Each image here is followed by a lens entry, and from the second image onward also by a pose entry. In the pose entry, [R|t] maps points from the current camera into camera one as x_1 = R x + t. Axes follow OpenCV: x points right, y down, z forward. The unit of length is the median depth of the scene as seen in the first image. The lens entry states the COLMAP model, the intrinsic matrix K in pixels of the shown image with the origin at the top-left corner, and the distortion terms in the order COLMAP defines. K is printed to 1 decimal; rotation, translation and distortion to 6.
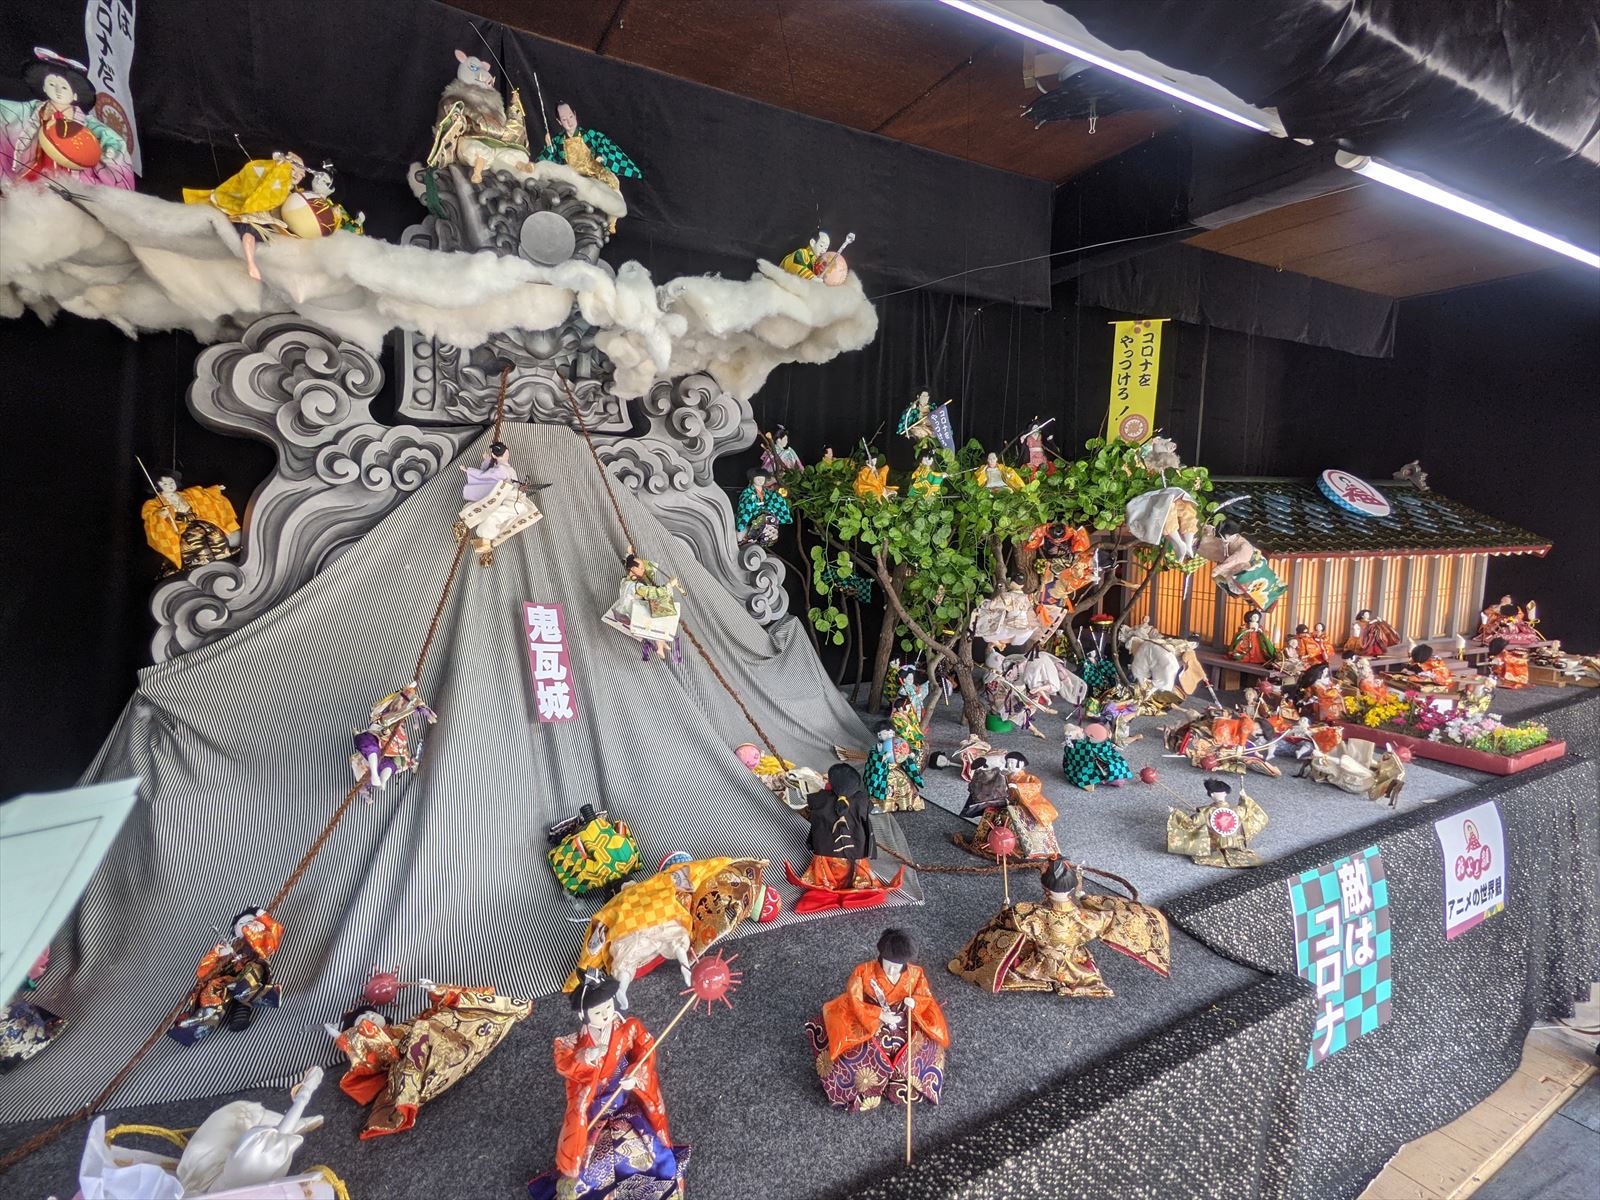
lens RADIAL K [[756.4, 0, 800.7], [0, 756.4, 593.6], [0, 0, 1]] dist [0.001325, -0.000070]
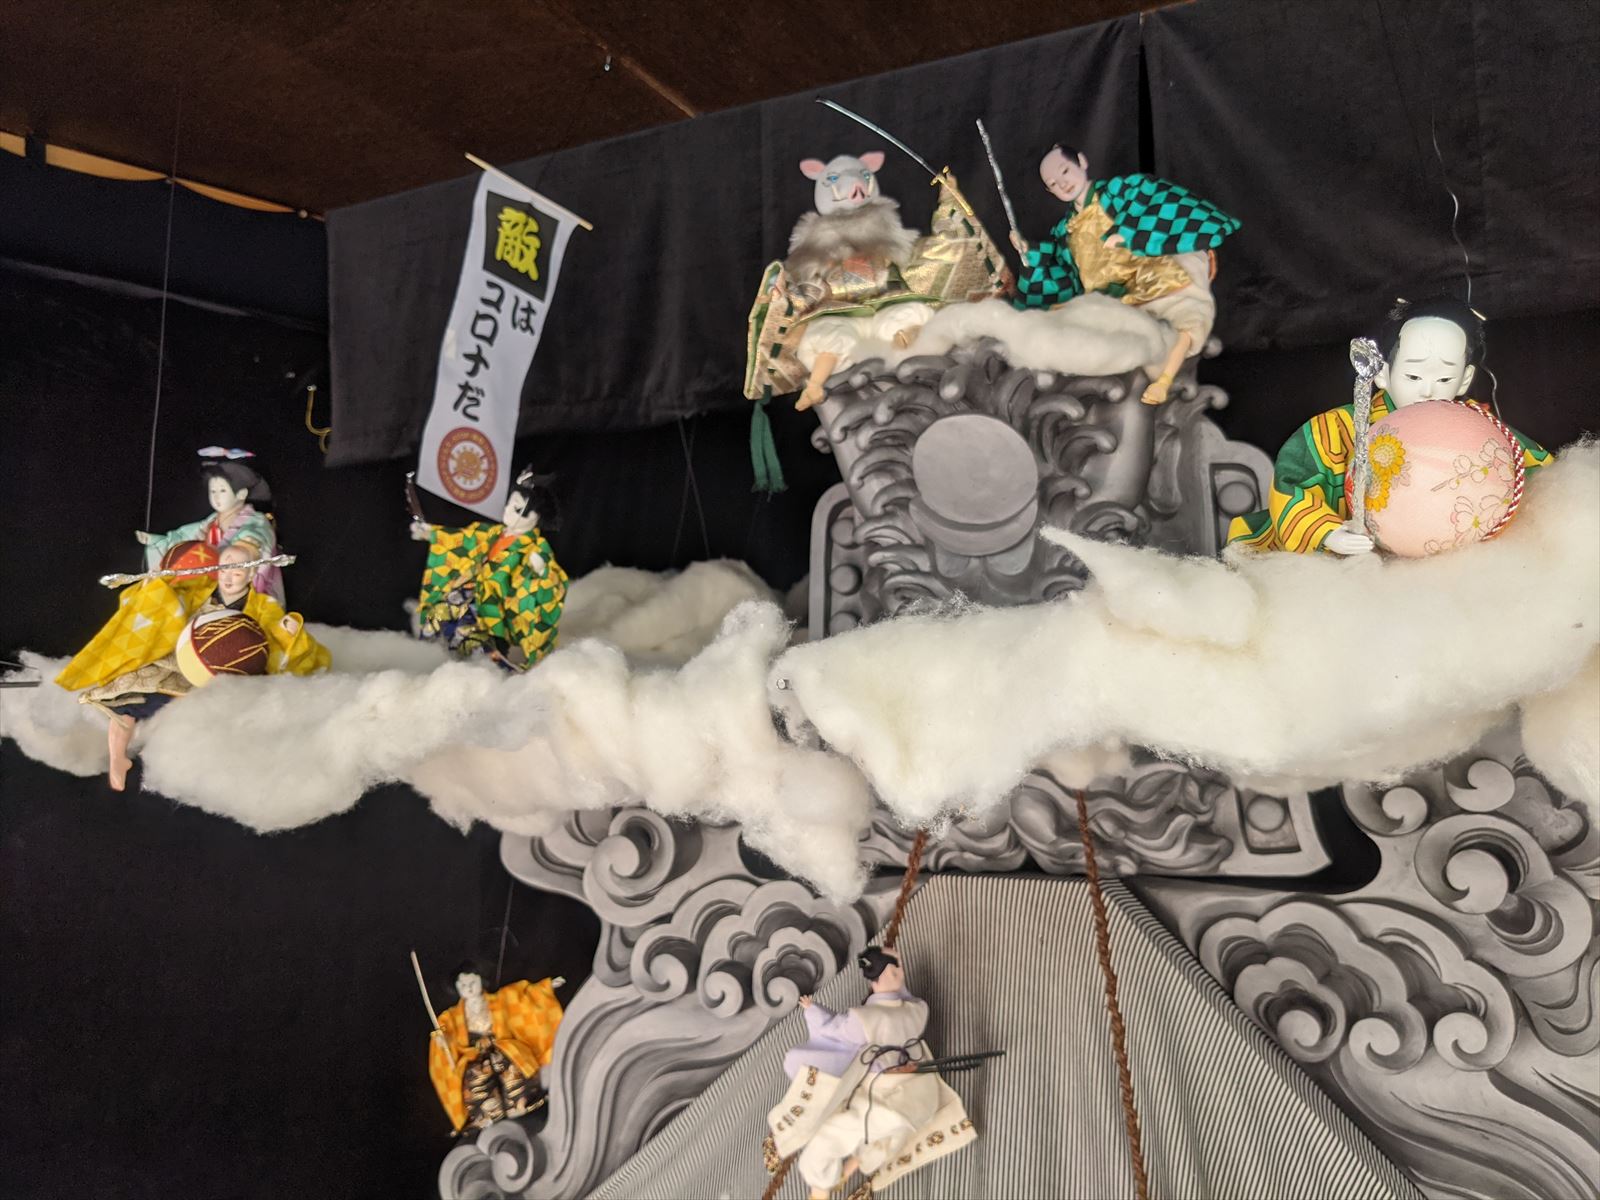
lens RADIAL K [[1269.1, 0, 802.6], [0, 1269.1, 605.0], [0, 0, 1]] dist [0.010394, -0.004634]
pose [[0.521971, -0.093153, -0.847862, 0.209128], [-0.087201, 0.982983, -0.161683, -0.271416], [0.848494, 0.158328, 0.504965, 0.571806]]
